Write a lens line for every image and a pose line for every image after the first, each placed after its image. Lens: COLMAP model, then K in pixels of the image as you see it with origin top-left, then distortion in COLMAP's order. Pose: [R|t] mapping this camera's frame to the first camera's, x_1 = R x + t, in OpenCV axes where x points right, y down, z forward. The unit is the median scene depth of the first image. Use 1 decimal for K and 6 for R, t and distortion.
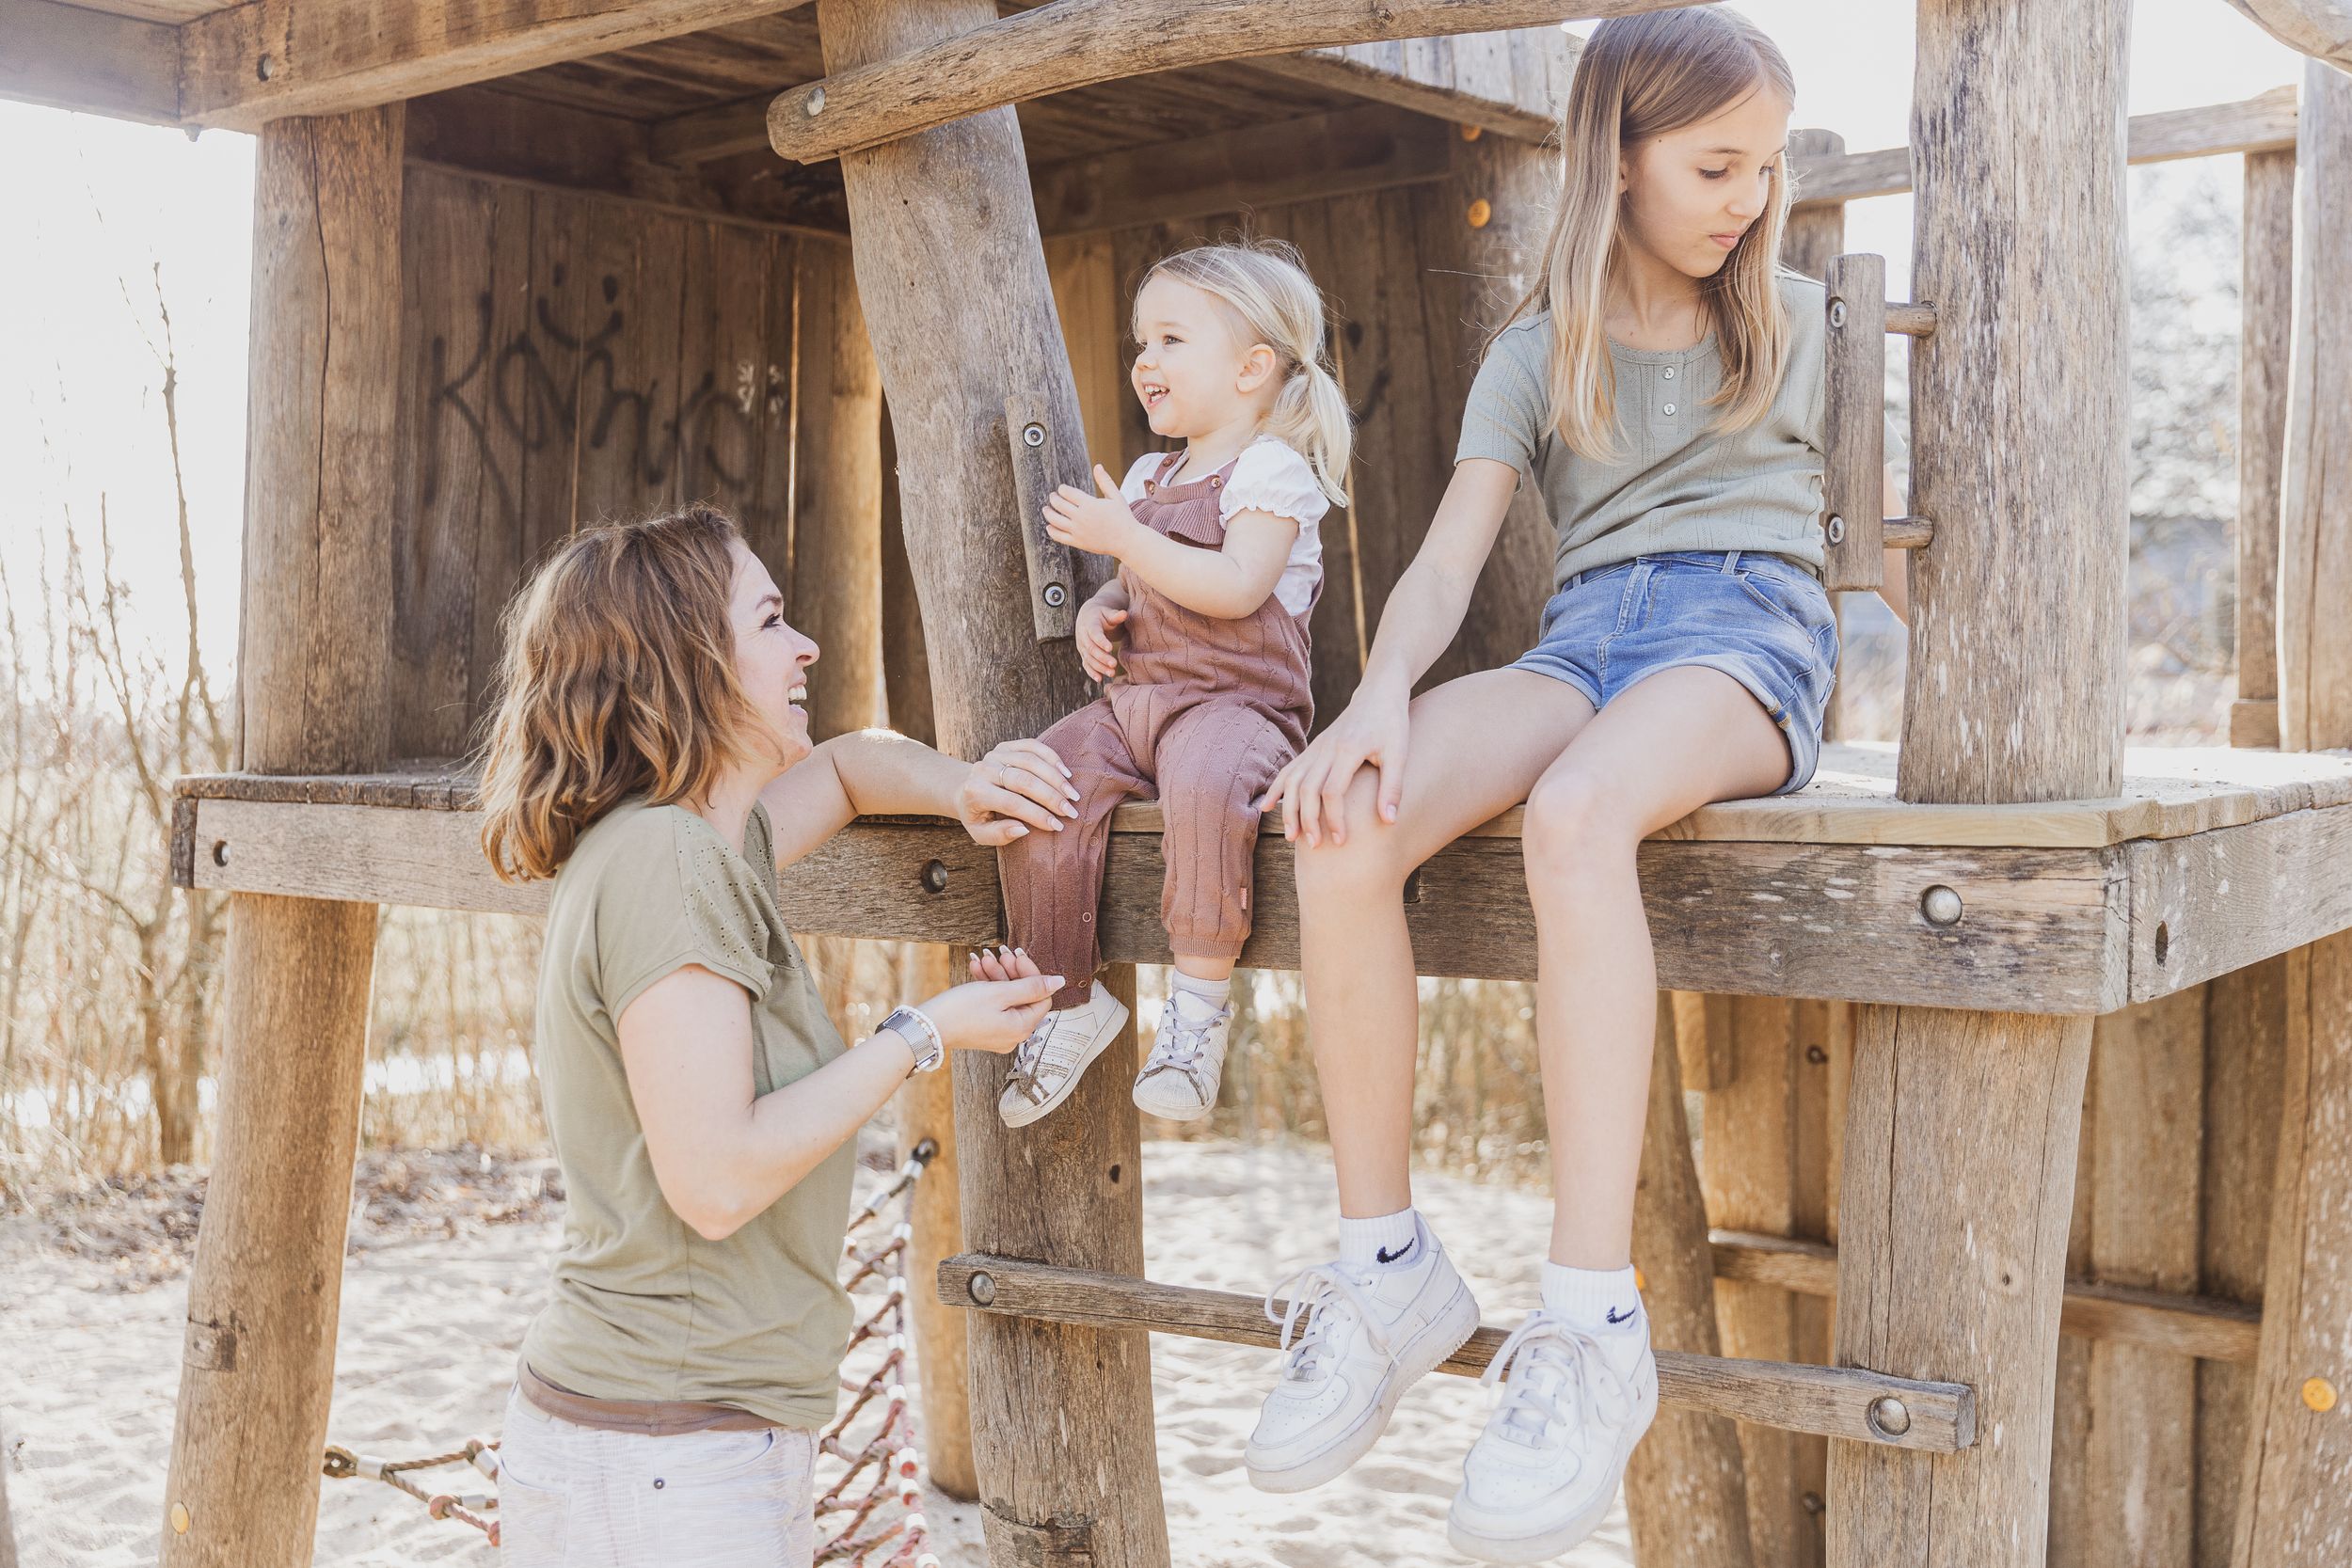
lens RADIAL K [[2546.8, 0, 1207.0], [0, 2546.8, 787.0], [0, 0, 1]] dist [-0.000679, 0.016568]
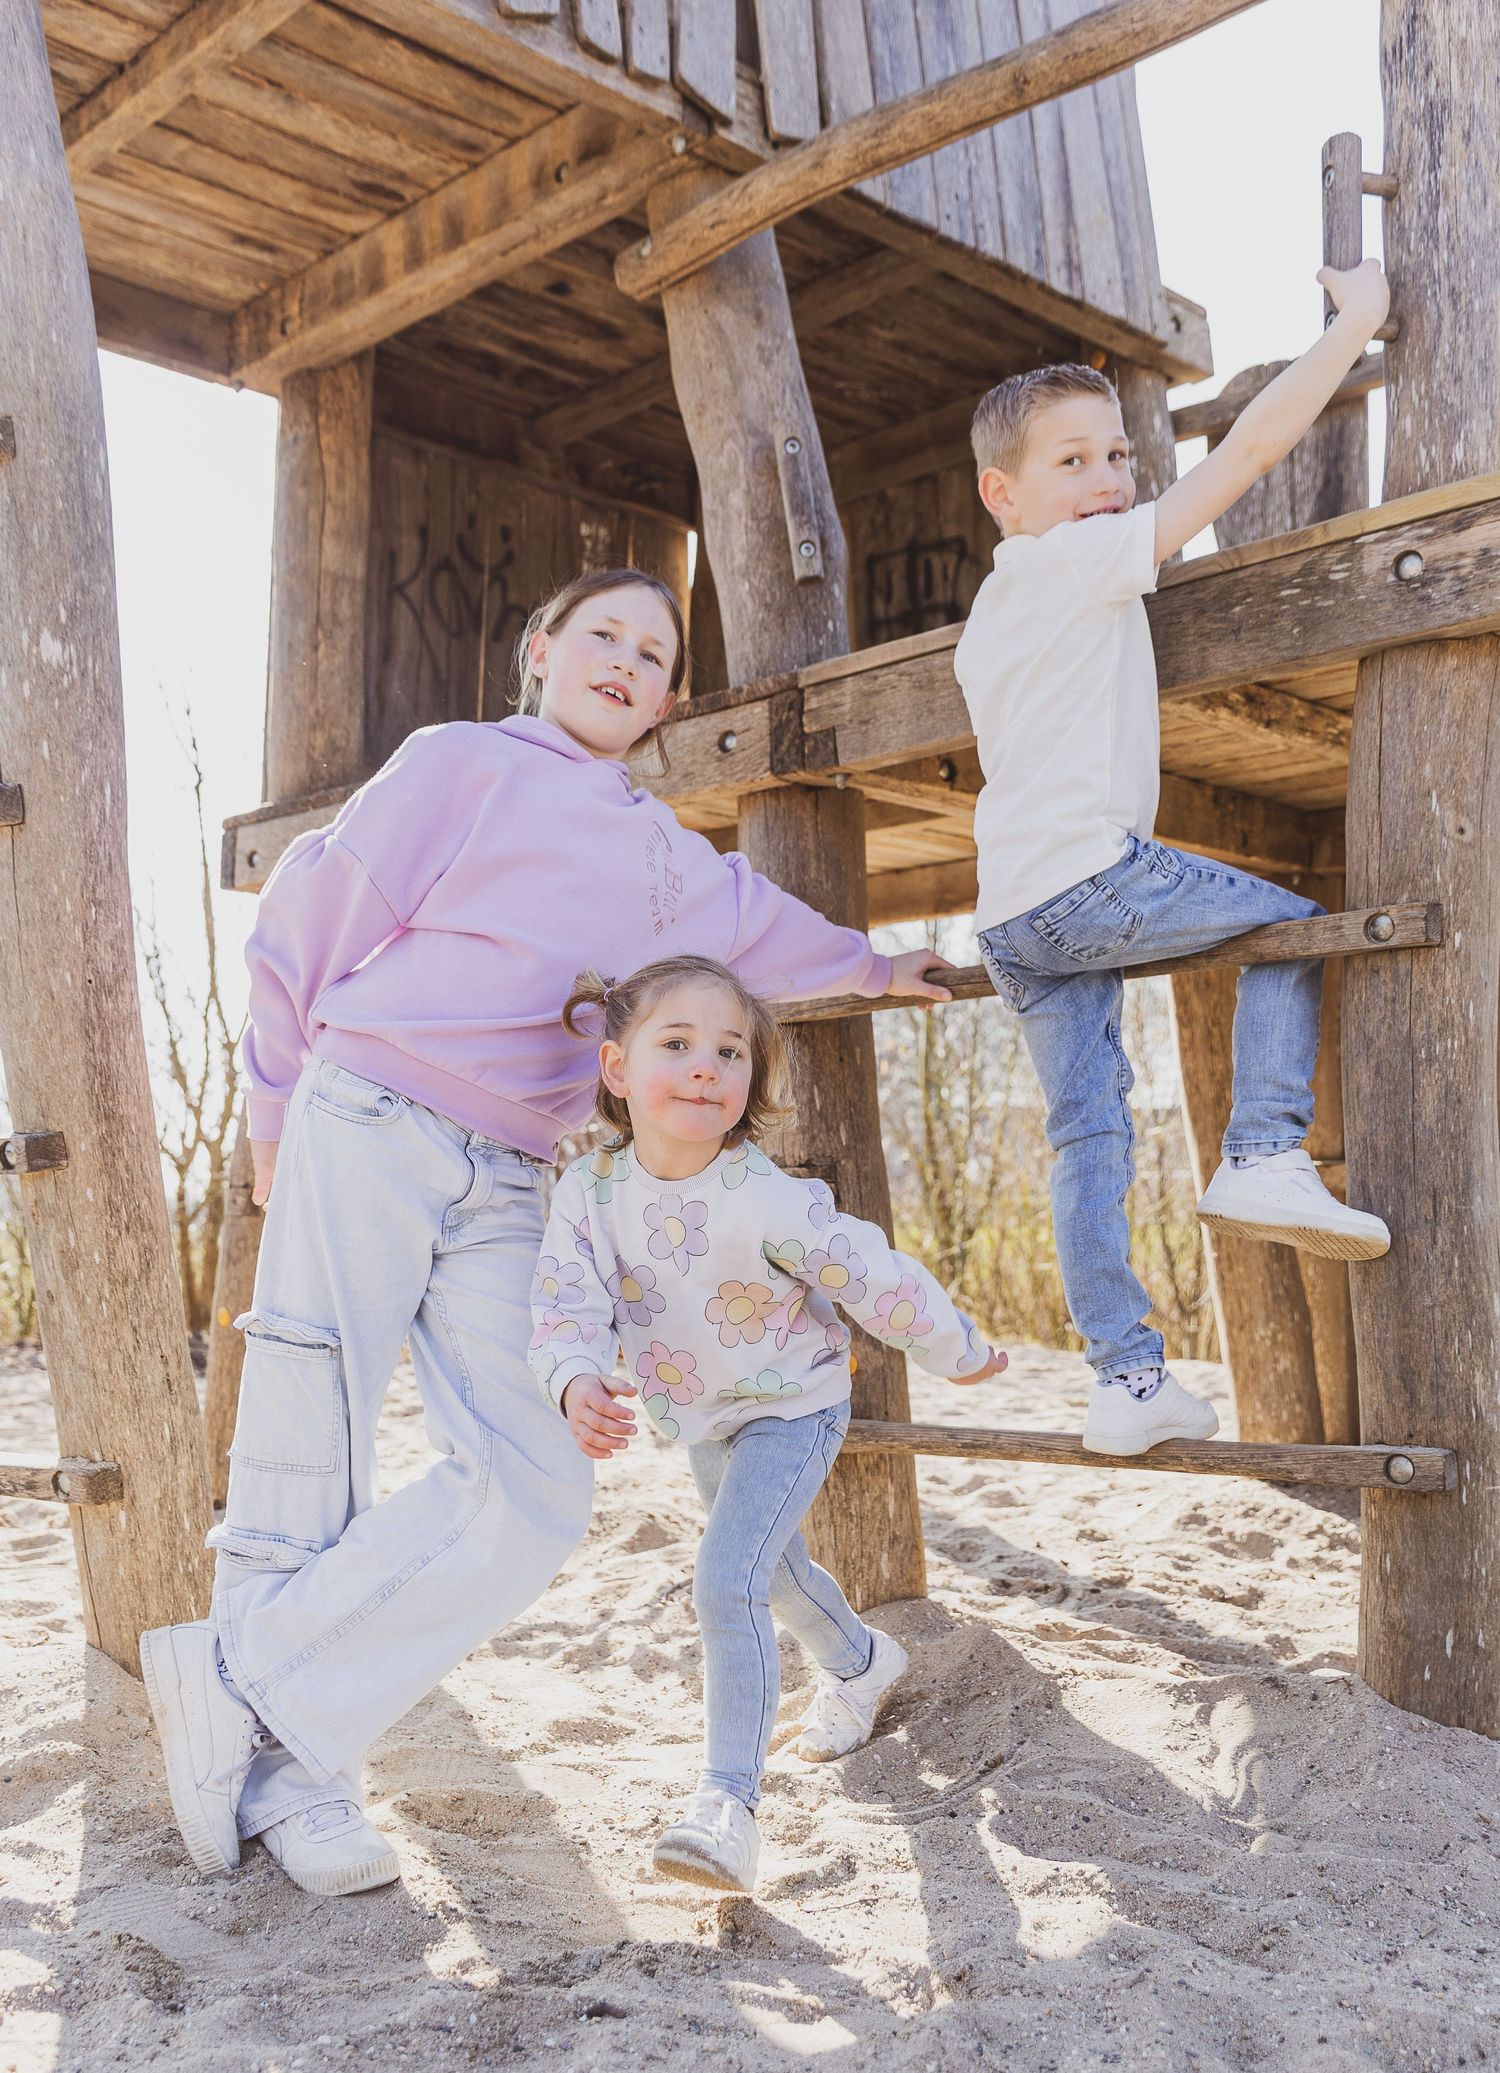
lens RADIAL K [[1903.0, 0, 716.6], [0, 1903.0, 1202.6], [0, 0, 1]] dist [-0.035817, 0.039599]
pose [[0.993738, -0.007912, -0.111452, 0.007997], [0.004627, 0.999548, -0.029699, 0.353848], [0.111637, 0.028997, 0.993326, -0.093894]]
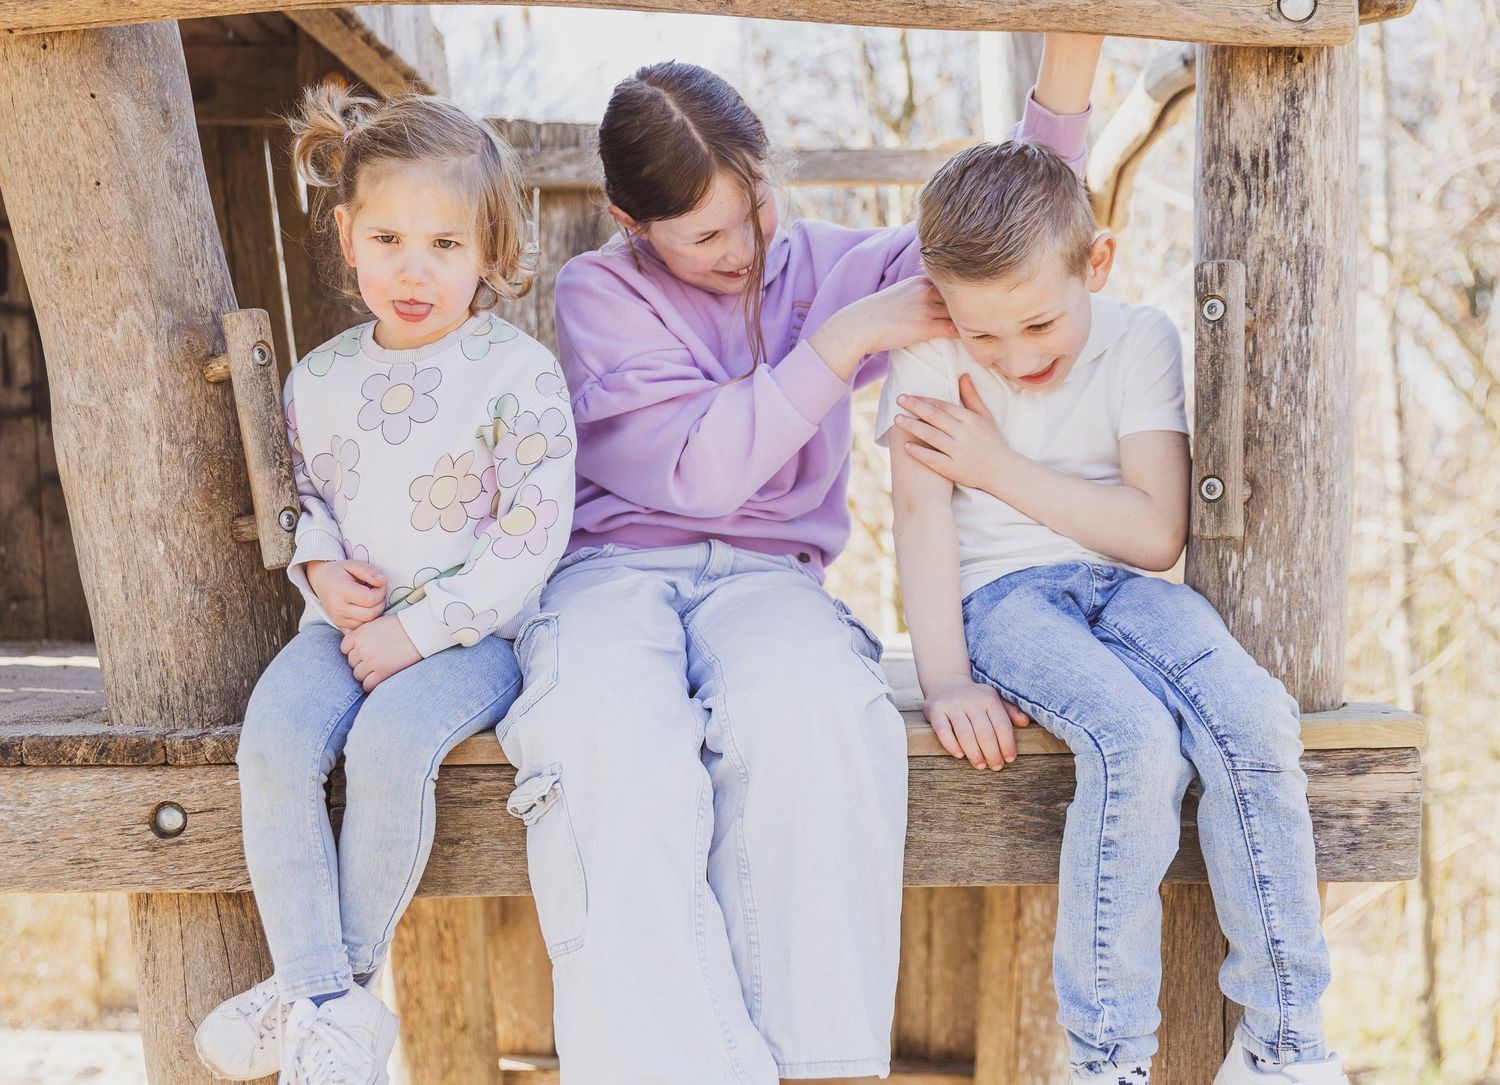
lens RADIAL K [[2018.6, 0, 713.1], [0, 2018.6, 548.3], [0, 0, 1]] dist [-0.008479, 0.024966]
pose [[0.810189, 0.002912, 0.586162, -0.398235], [0.021130, 0.999193, -0.034170, -0.036523], [-0.585788, 0.040070, 0.809473, 0.298160]]
